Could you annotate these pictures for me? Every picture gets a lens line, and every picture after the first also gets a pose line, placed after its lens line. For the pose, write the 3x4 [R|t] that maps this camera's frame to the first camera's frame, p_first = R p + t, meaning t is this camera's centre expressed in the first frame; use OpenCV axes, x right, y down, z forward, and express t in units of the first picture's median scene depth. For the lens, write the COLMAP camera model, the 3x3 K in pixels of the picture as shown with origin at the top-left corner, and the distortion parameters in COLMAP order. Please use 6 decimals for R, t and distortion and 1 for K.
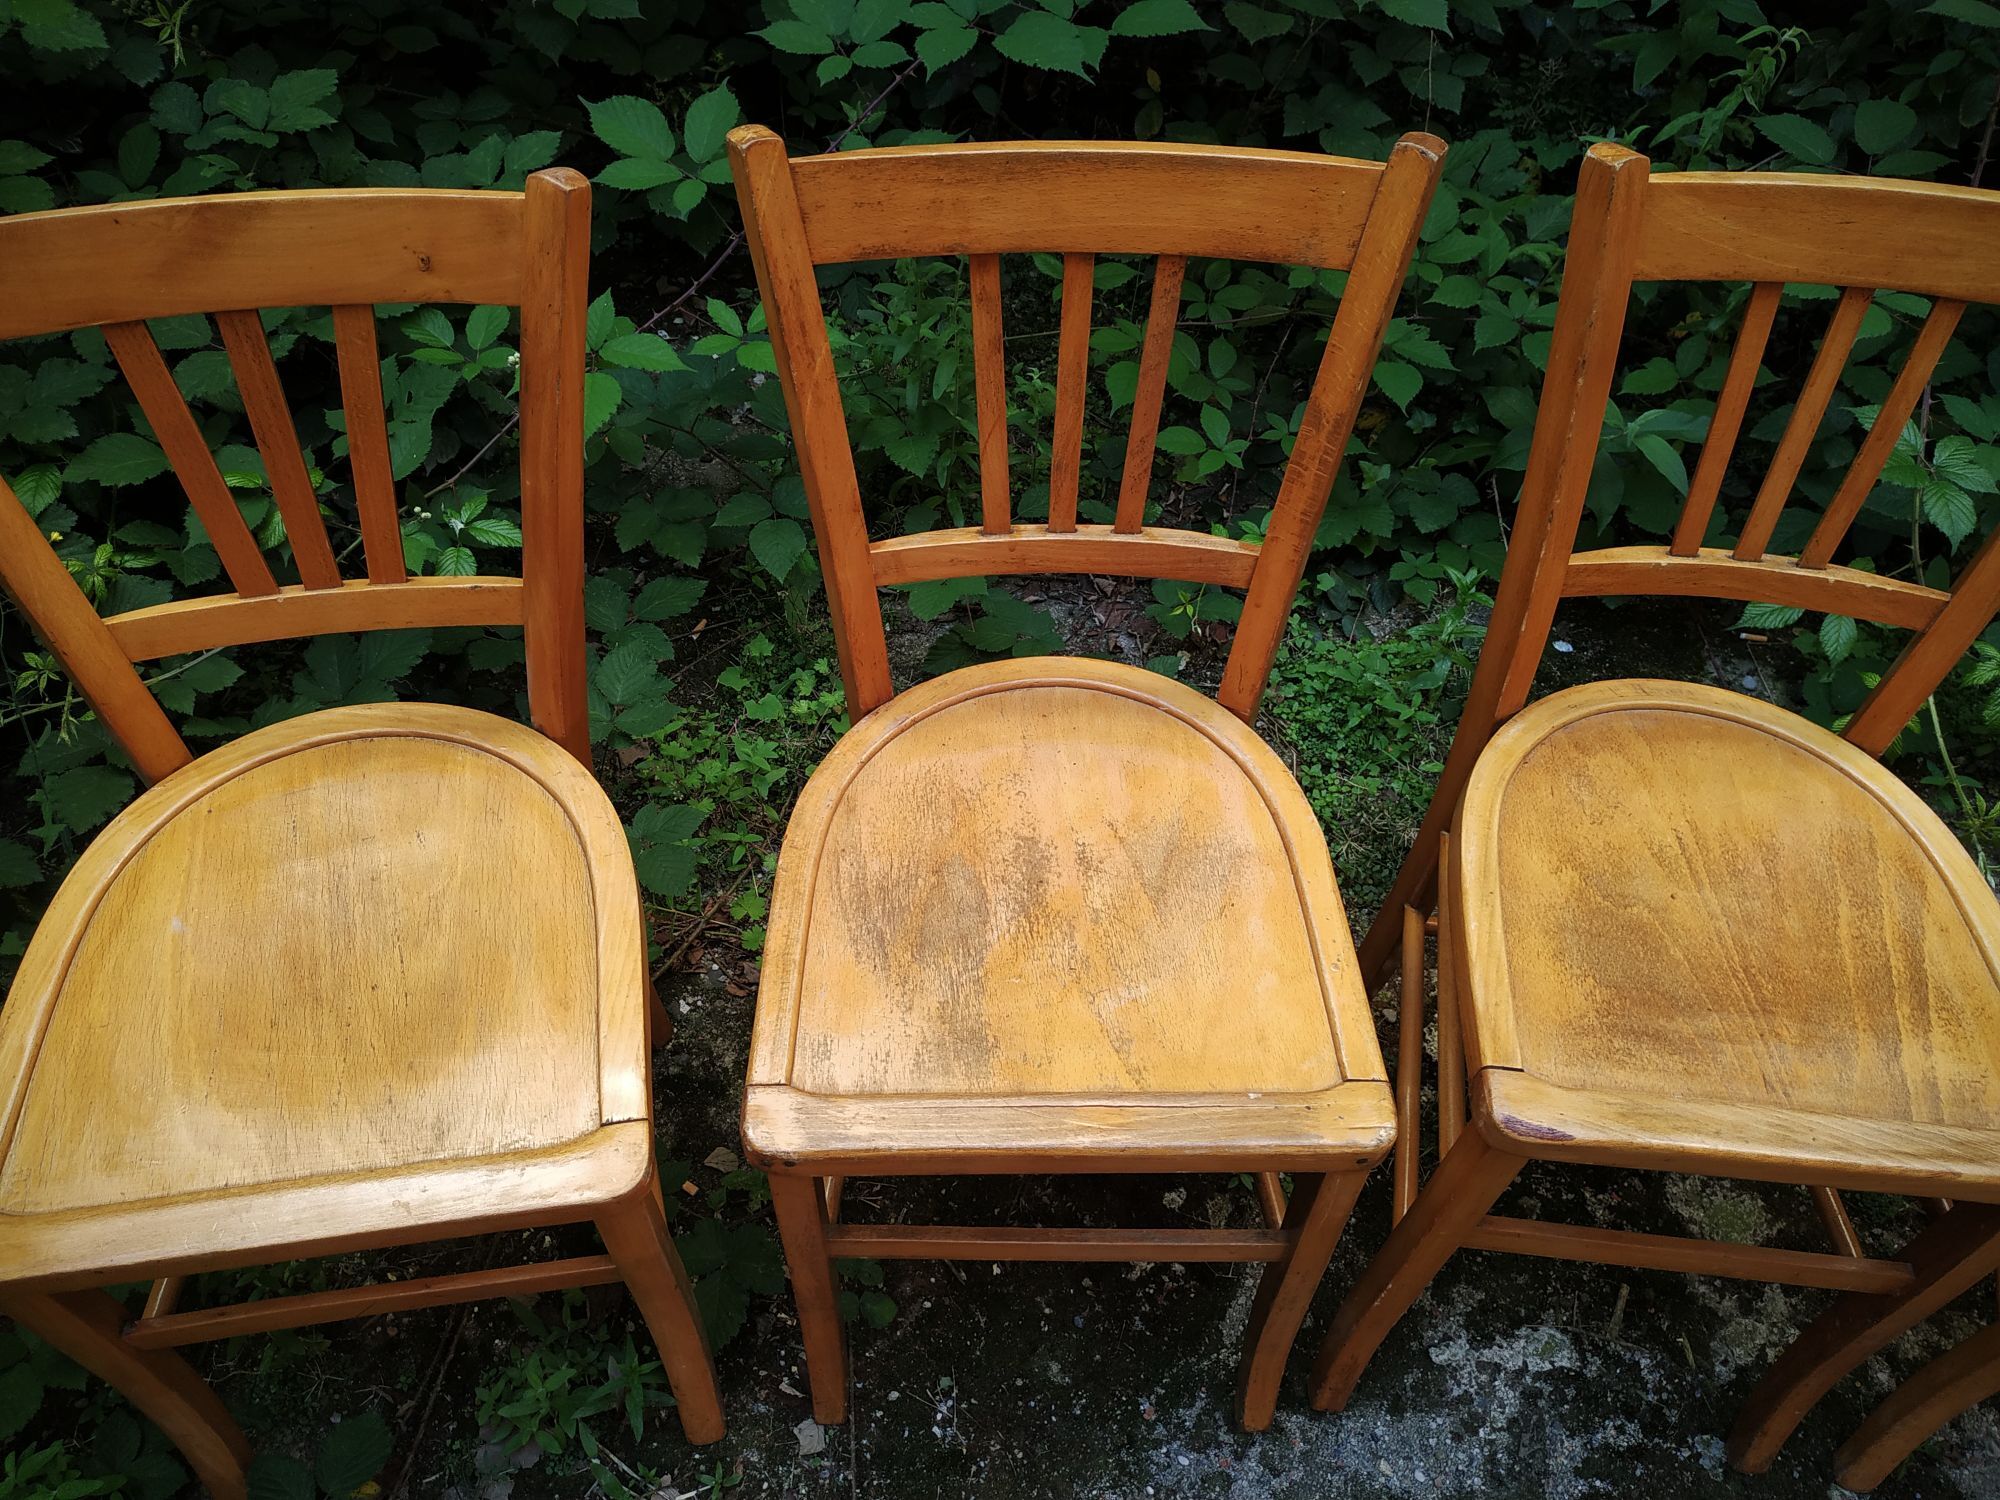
lens RADIAL K [[1453.0, 0, 996.5], [0, 1453.0, 746.7], [0, 0, 1]] dist [0.036976, -0.073954]
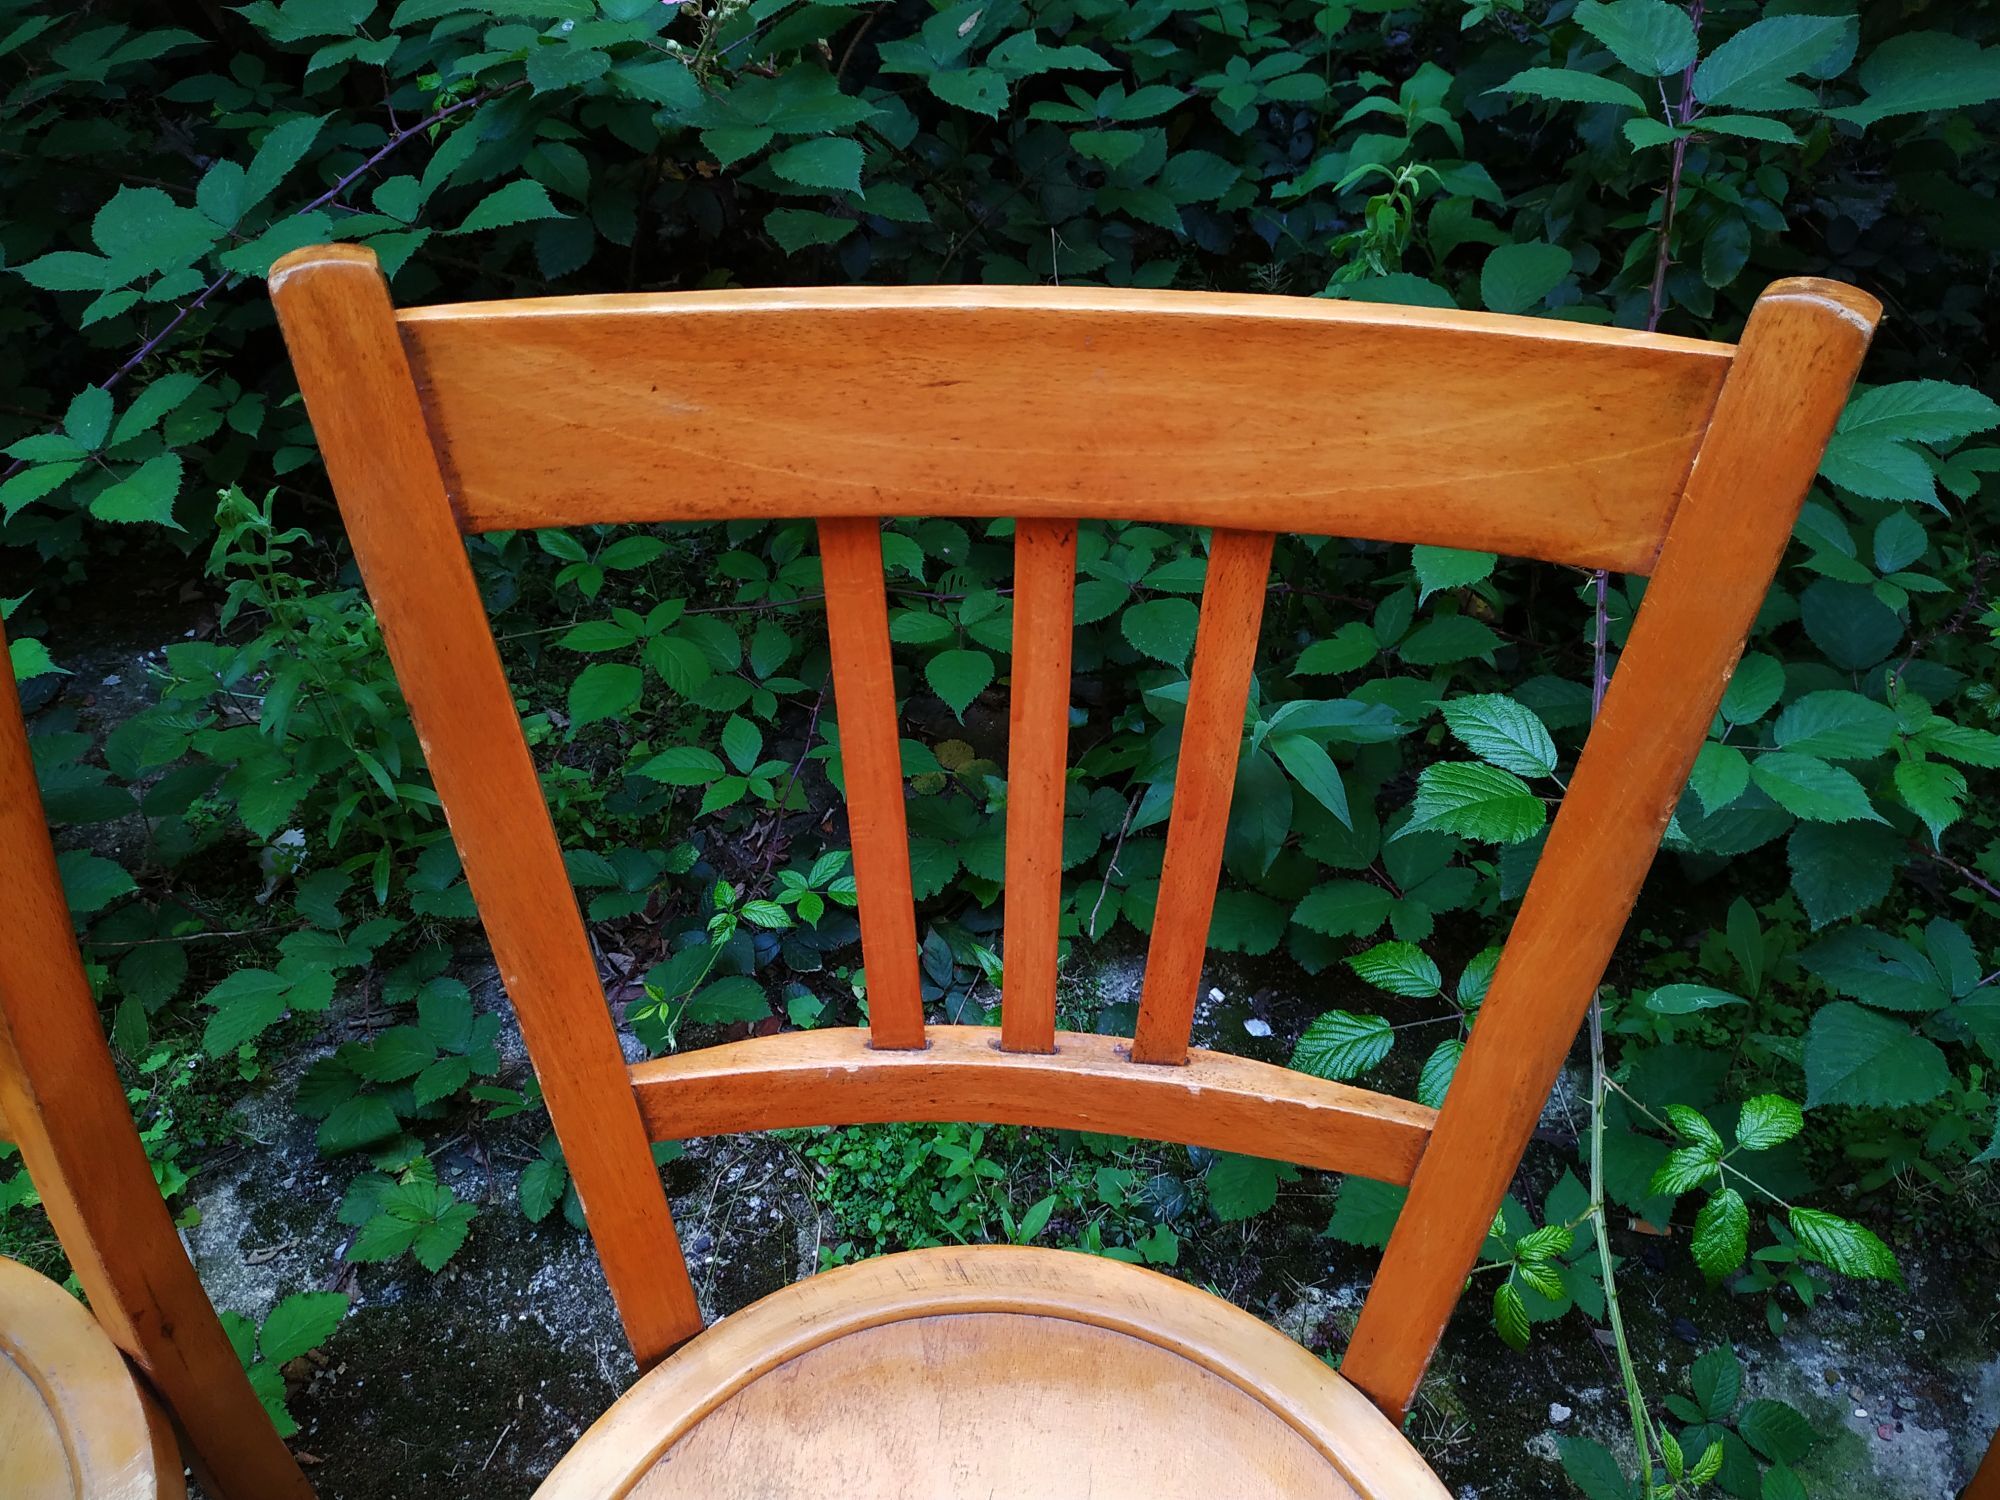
lens RADIAL K [[1470.0, 0, 997.6], [0, 1470.0, 744.4], [0, 0, 1]] dist [-0.001710, -0.006648]
pose [[0.997722, -0.044993, -0.050271, 0.456038], [0.035272, 0.983067, -0.179822, -0.120411], [0.057511, 0.177639, 0.982414, 0.416241]]
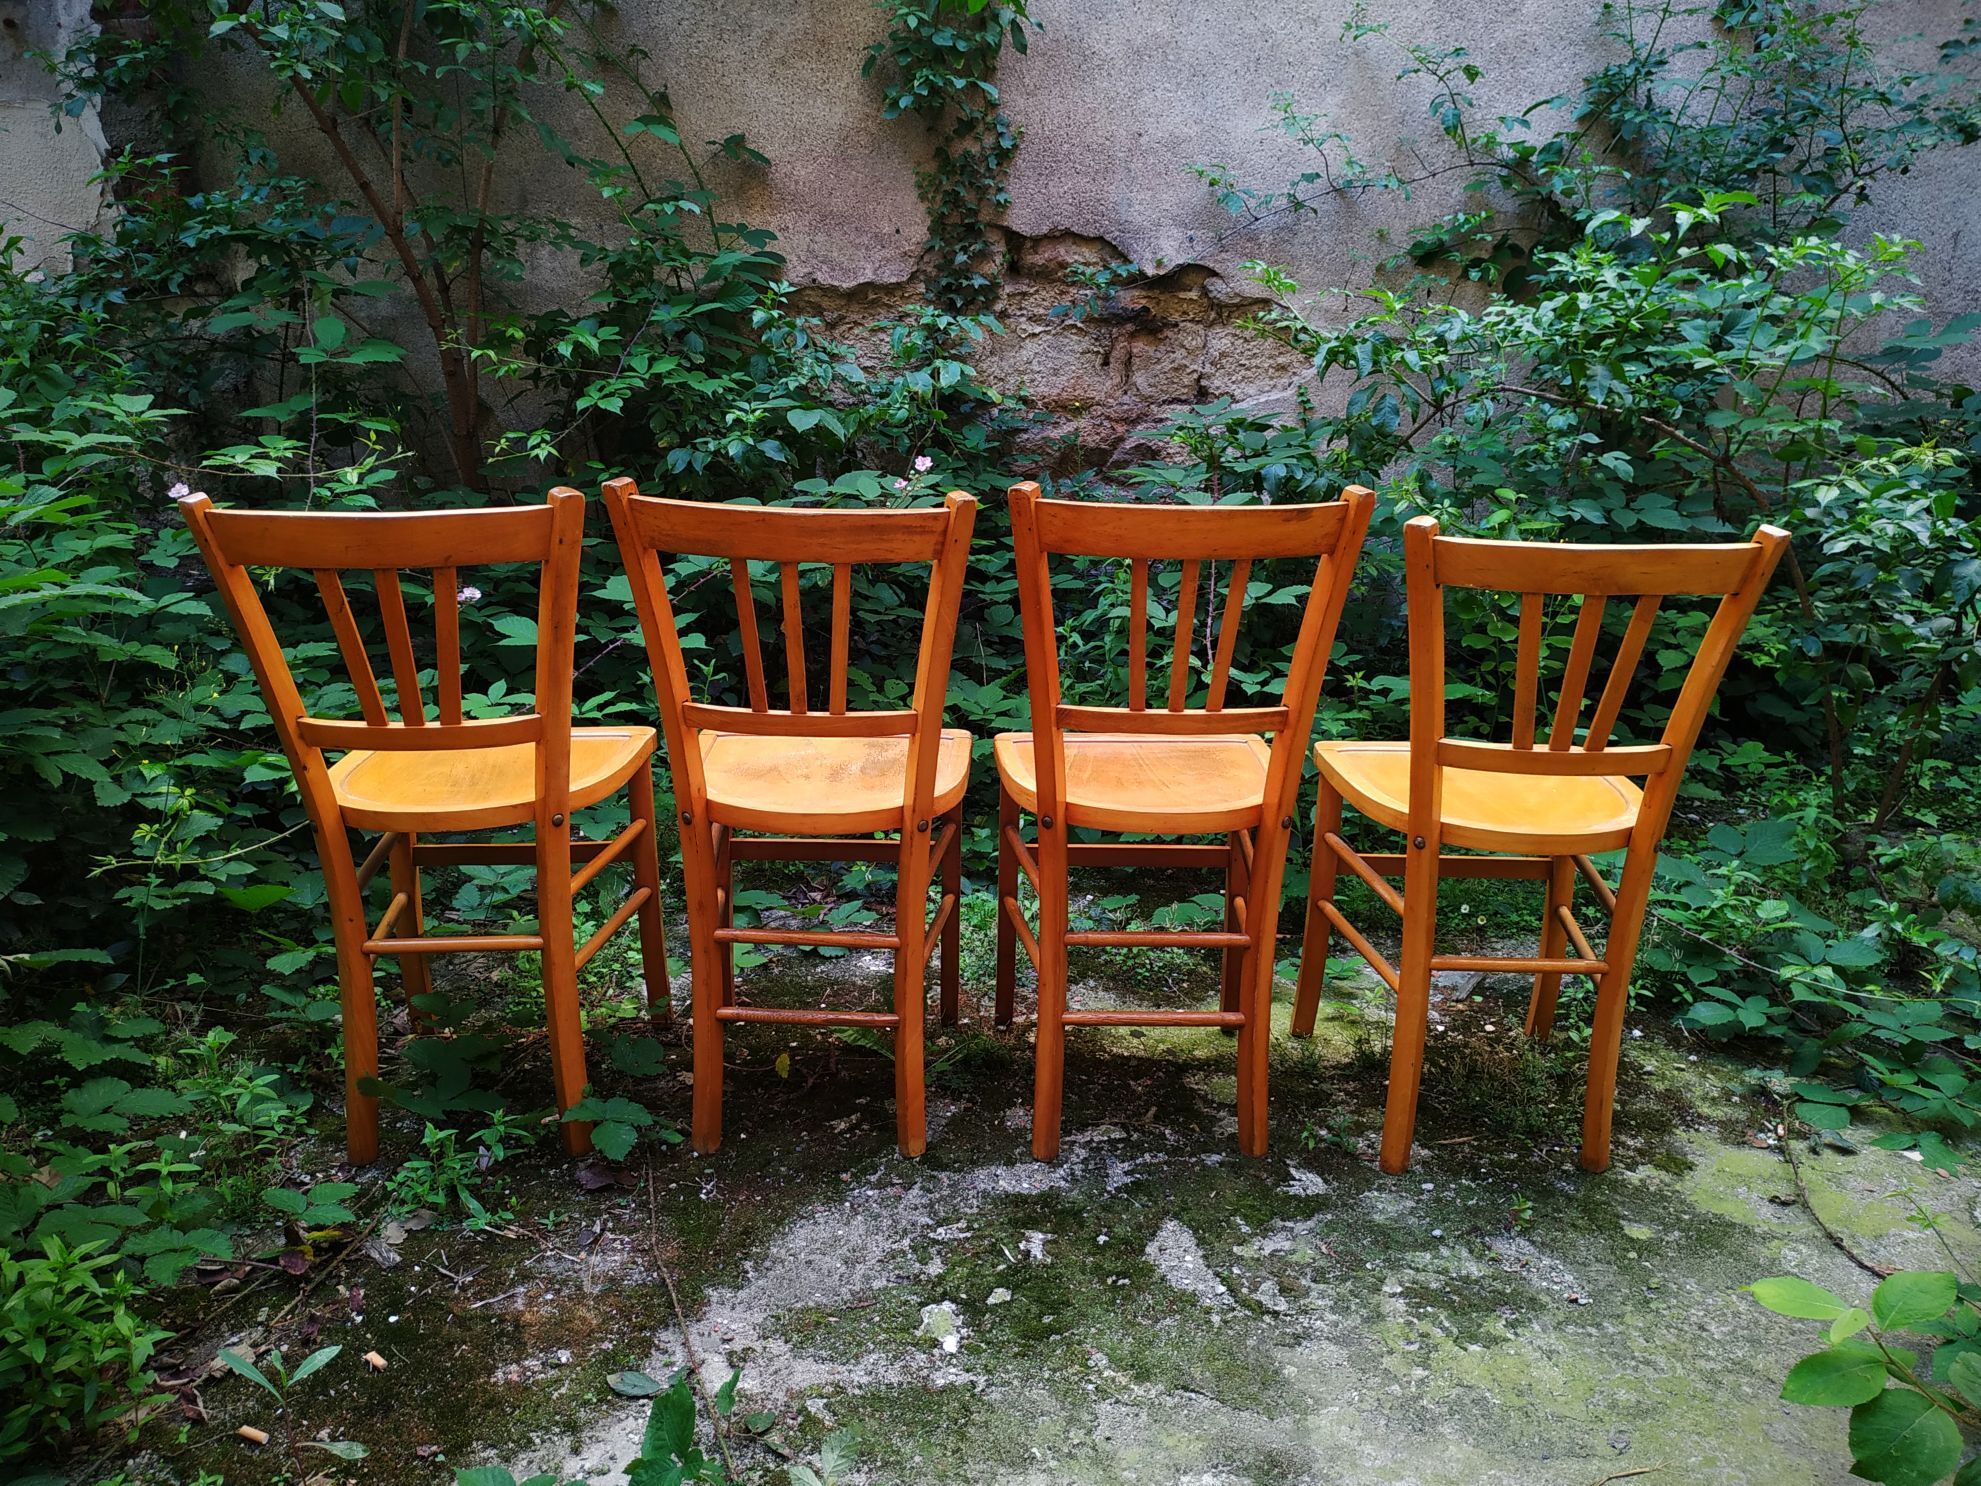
lens RADIAL K [[1458.2, 0, 985.7], [0, 1458.2, 739.2], [0, 0, 1]] dist [0.029639, -0.061732]
pose [[0.986352, -0.067996, 0.149955, 0.052200], [0.144501, 0.794053, -0.590423, 1.033141], [-0.078926, 0.604033, 0.793041, -0.492127]]
